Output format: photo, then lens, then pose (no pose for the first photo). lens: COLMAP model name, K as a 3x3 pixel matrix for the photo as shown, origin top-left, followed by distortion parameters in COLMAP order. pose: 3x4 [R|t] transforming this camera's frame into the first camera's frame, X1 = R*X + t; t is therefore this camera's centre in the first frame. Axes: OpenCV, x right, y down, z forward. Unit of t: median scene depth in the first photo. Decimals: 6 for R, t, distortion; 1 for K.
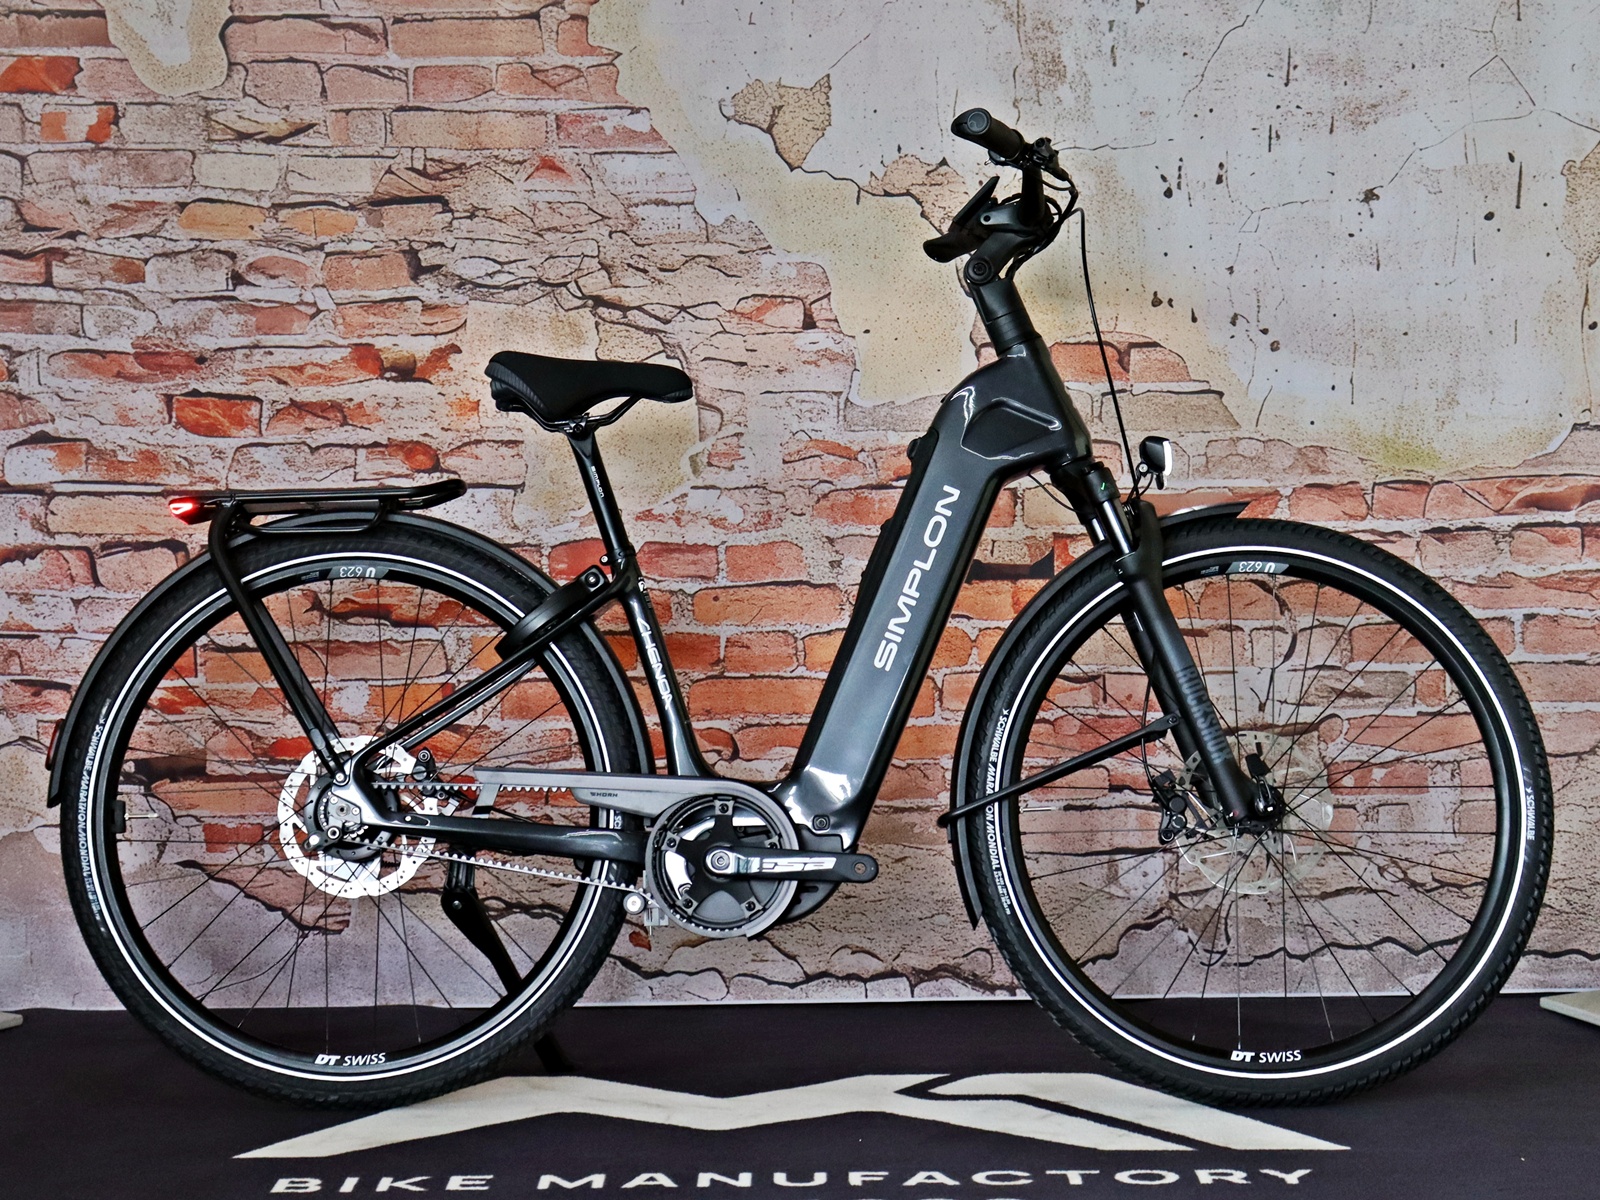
lens RADIAL K [[3212.7, 0, 757.7], [0, 3212.7, 528.6], [0, 0, 1]] dist [0.113575, 0.000000]
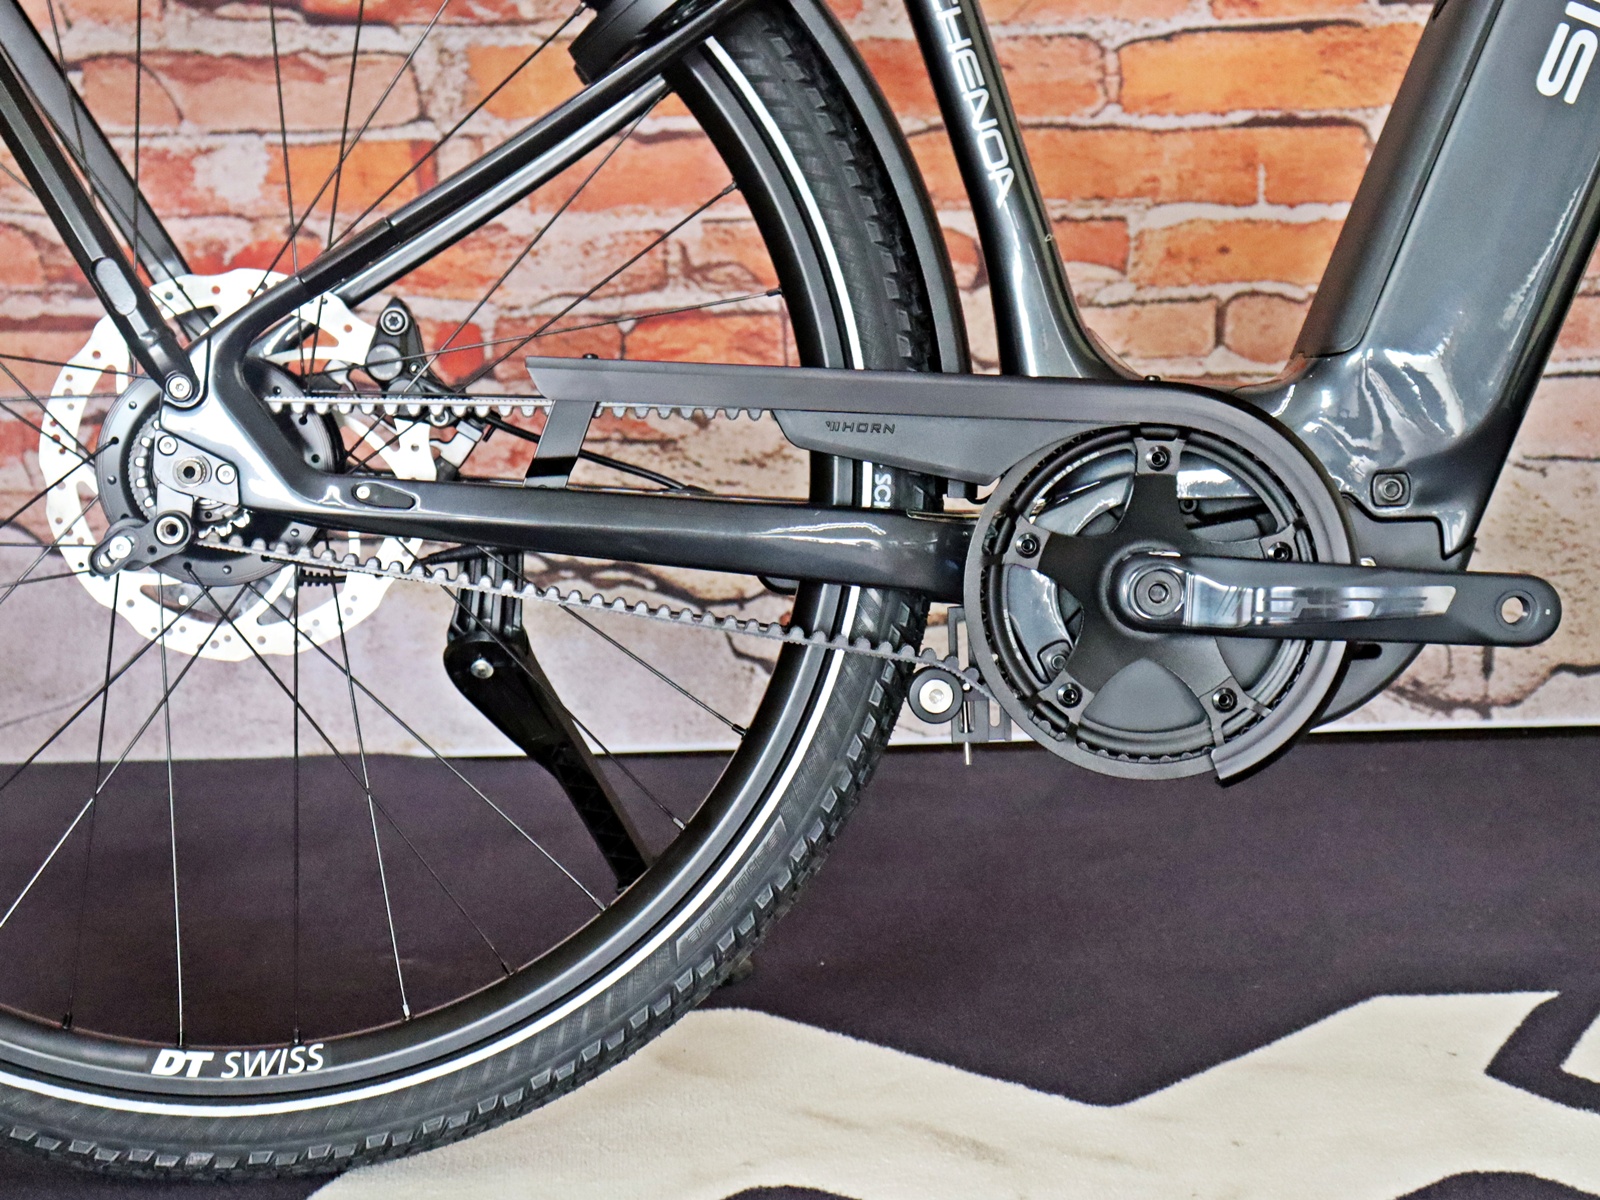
lens RADIAL K [[2949.3, 0, 810.5], [0, 2949.3, 624.0], [0, 0, 1]] dist [0.120233, 0.000000]
pose [[0.998847, -0.010568, 0.046829, -0.057864], [0.000532, 0.977849, 0.209312, 0.024834], [-0.048003, -0.209046, 0.976727, 0.522993]]
